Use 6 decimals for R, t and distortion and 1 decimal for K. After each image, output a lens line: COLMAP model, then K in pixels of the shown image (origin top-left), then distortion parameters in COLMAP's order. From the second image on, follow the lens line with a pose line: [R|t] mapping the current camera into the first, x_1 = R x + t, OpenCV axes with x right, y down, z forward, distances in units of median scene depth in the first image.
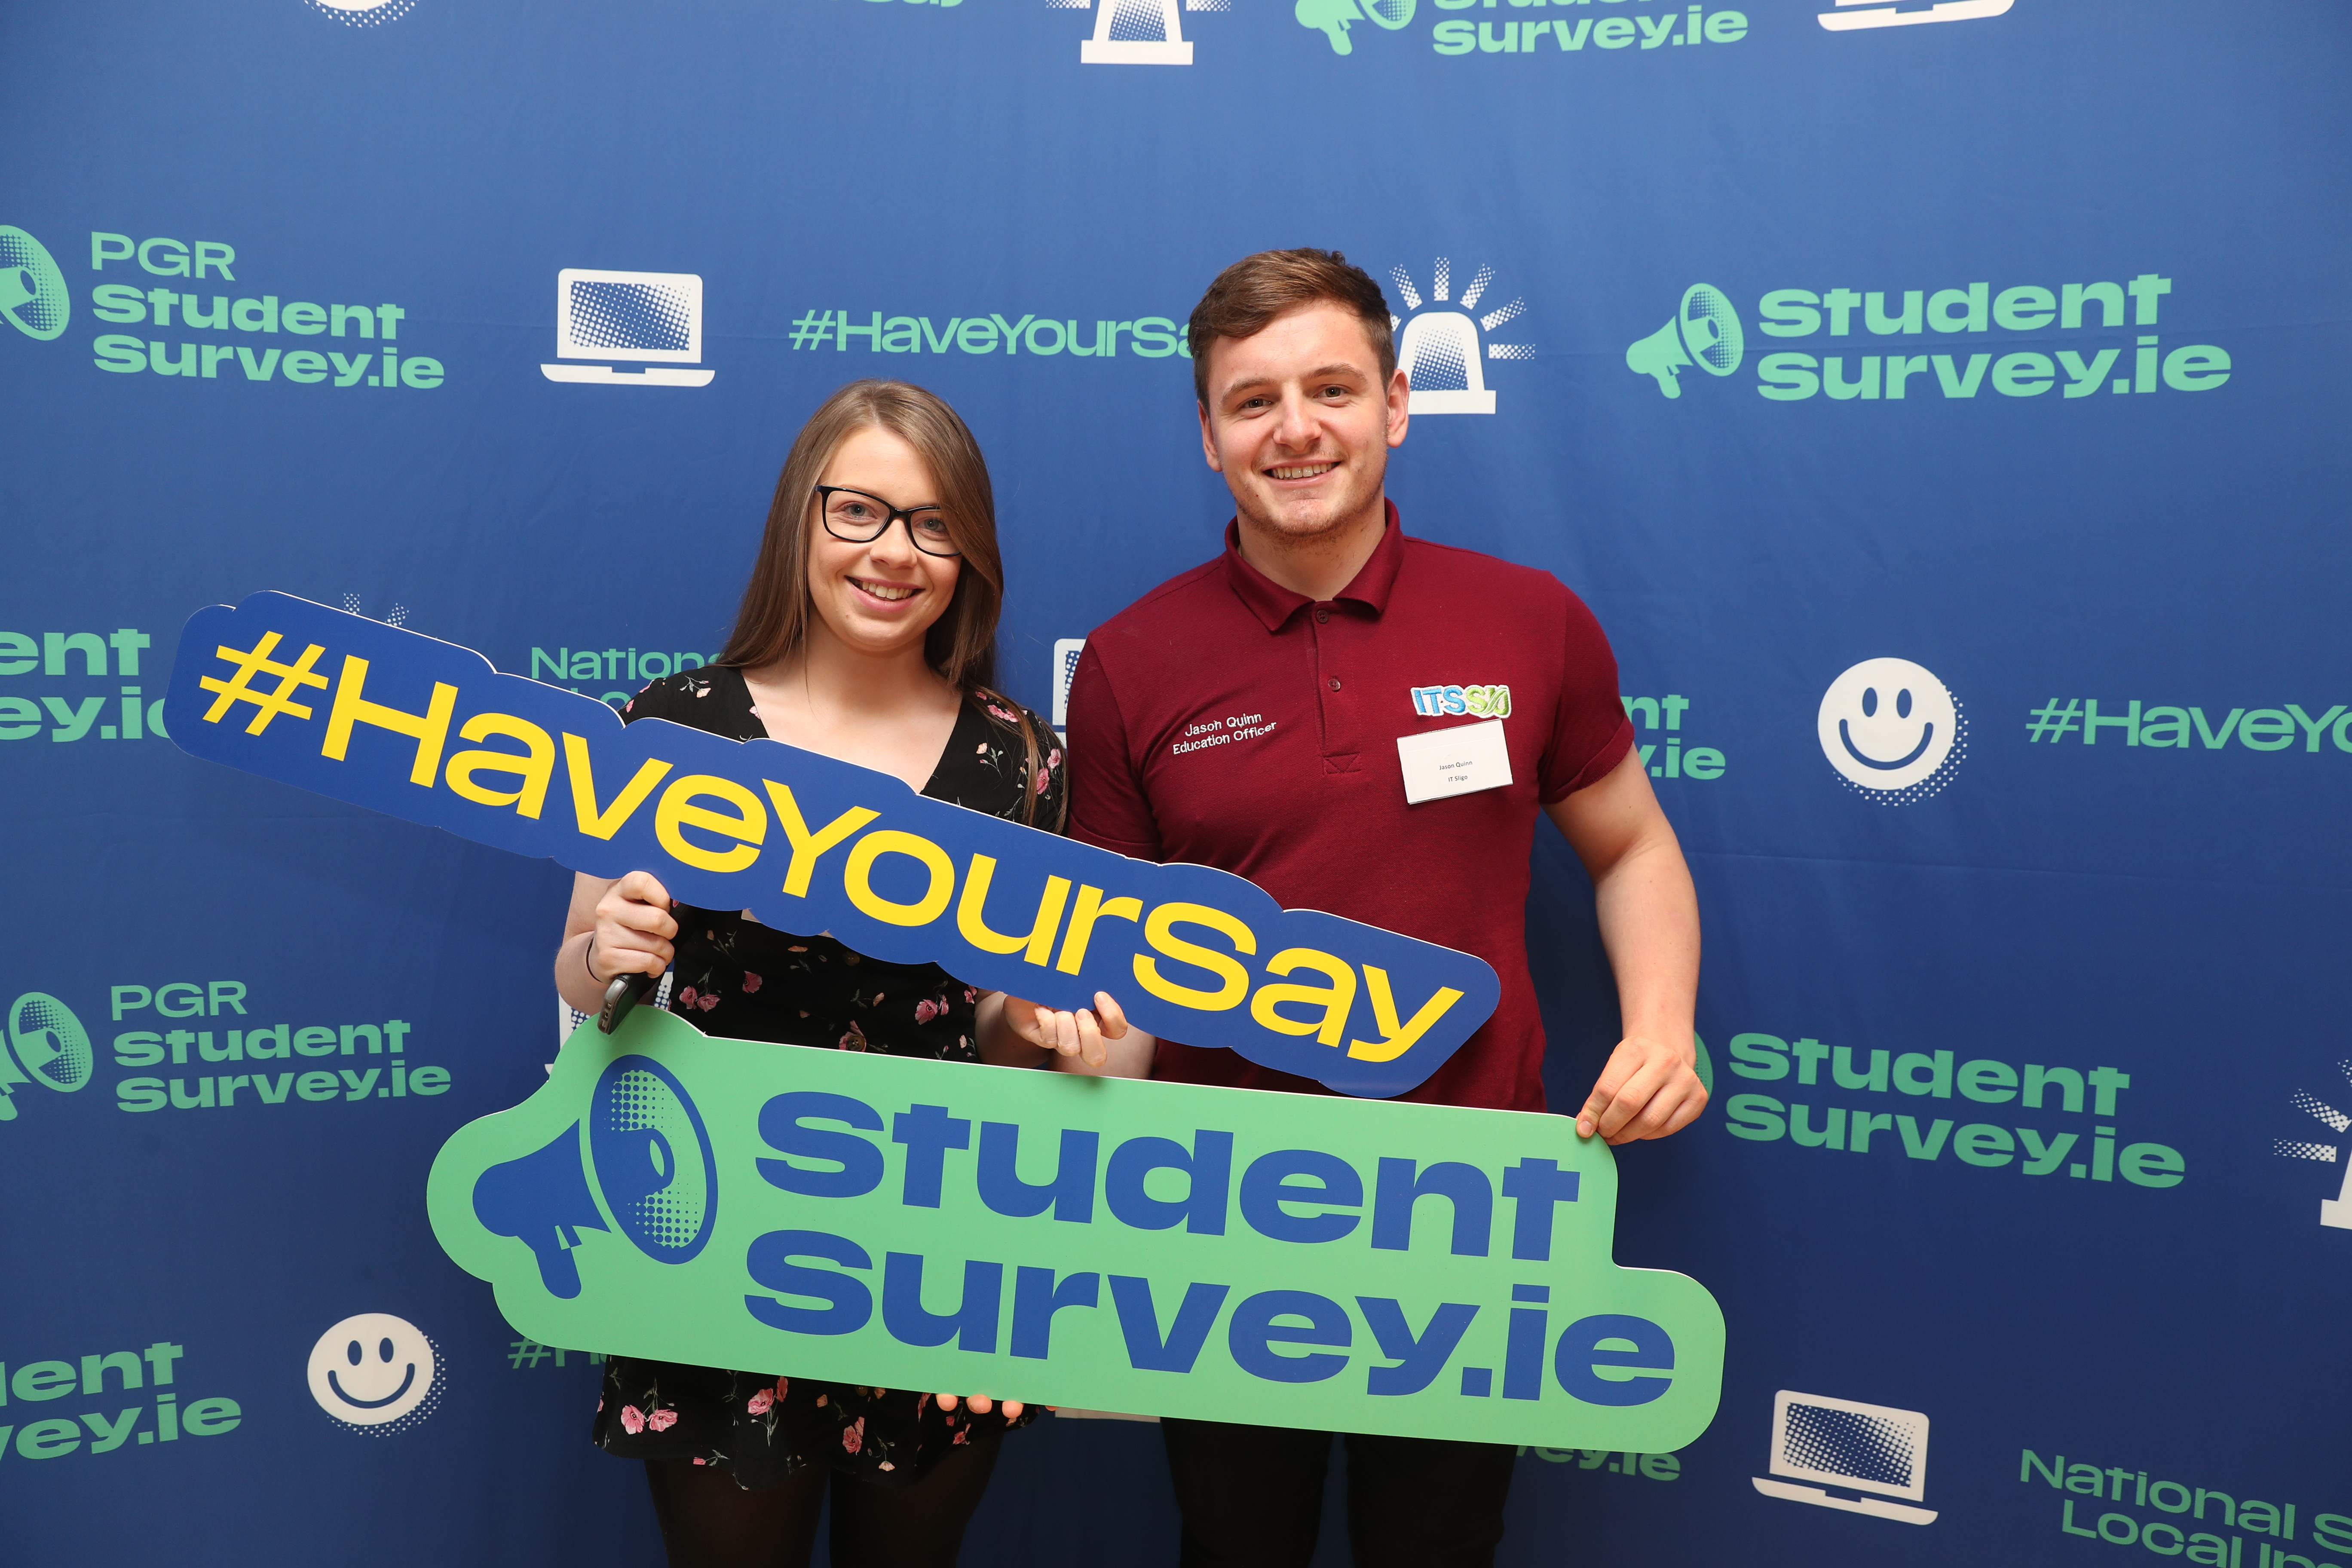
lens RADIAL K [[1638.2, 0, 1176.0], [0, 1638.2, 784.0], [0, 0, 1]] dist [-0.109050, 0.092208]
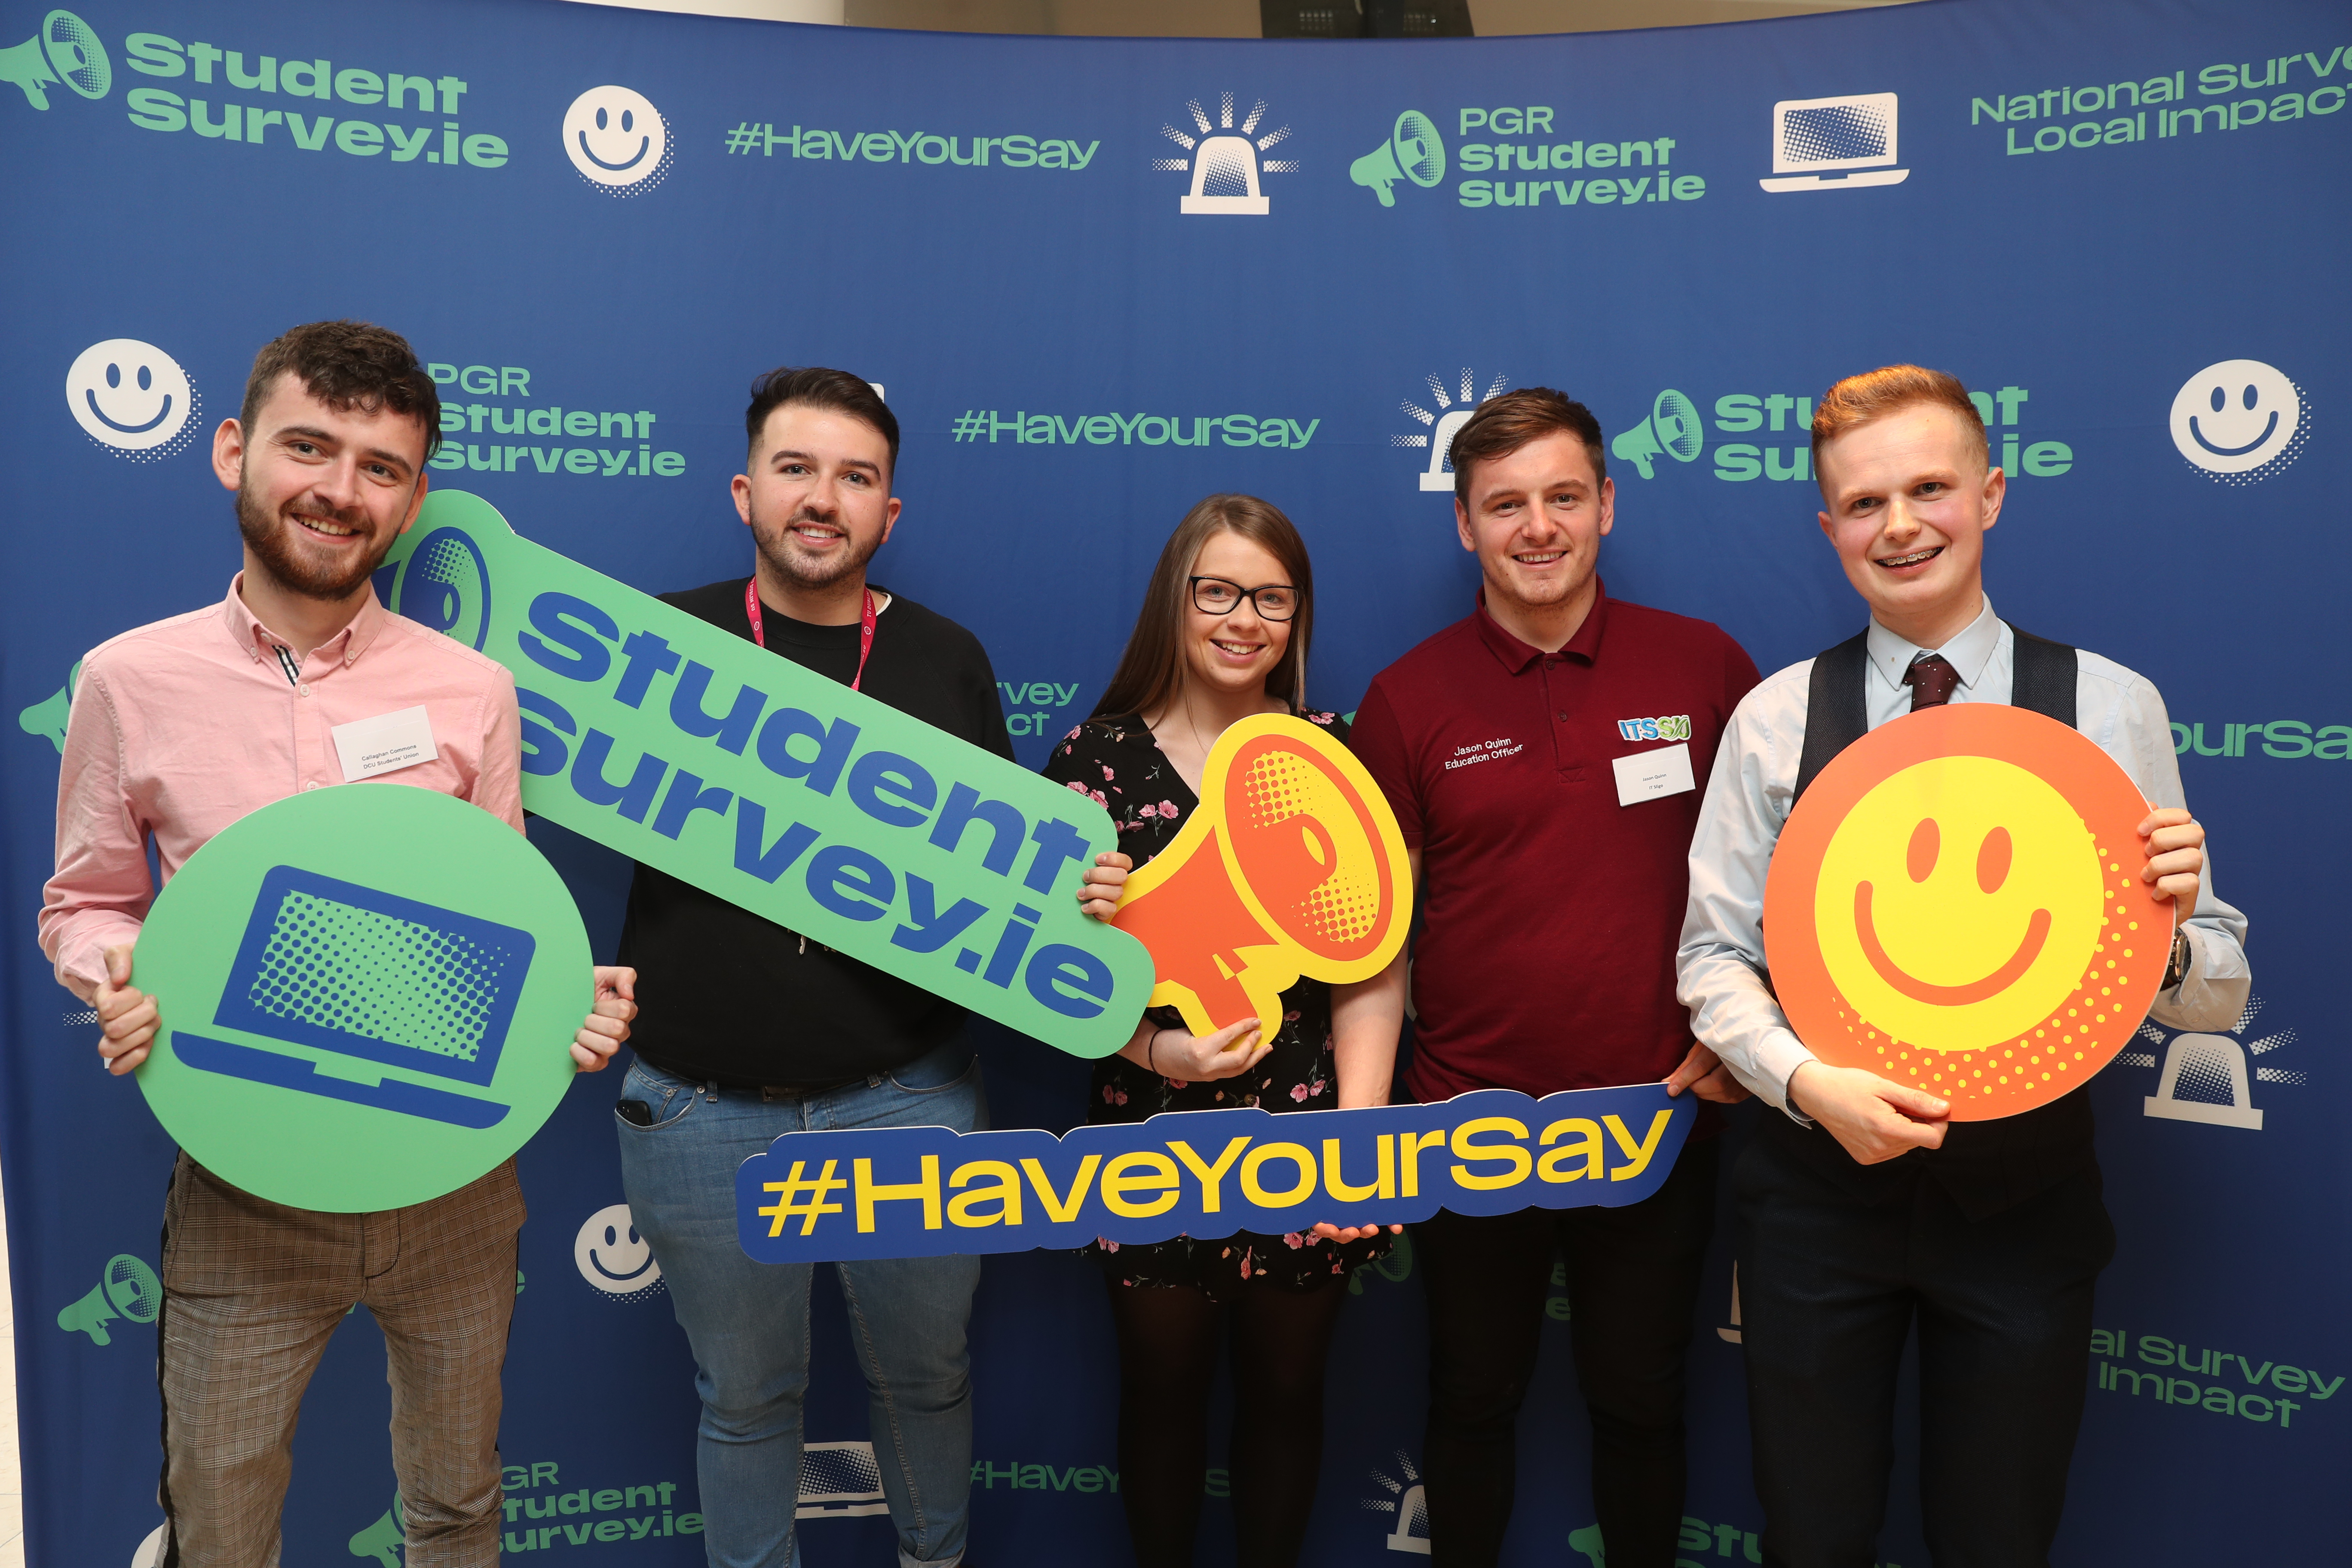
lens RADIAL K [[1615.9, 0, 1185.3], [0, 1615.9, 789.4], [0, 0, 1]] dist [-0.108569, 0.085367]
pose [[0.999774, -0.003963, -0.020888, -0.032366], [0.004019, 0.999988, 0.002659, 0.001694], [0.020877, -0.002742, 0.999778, -0.269710]]
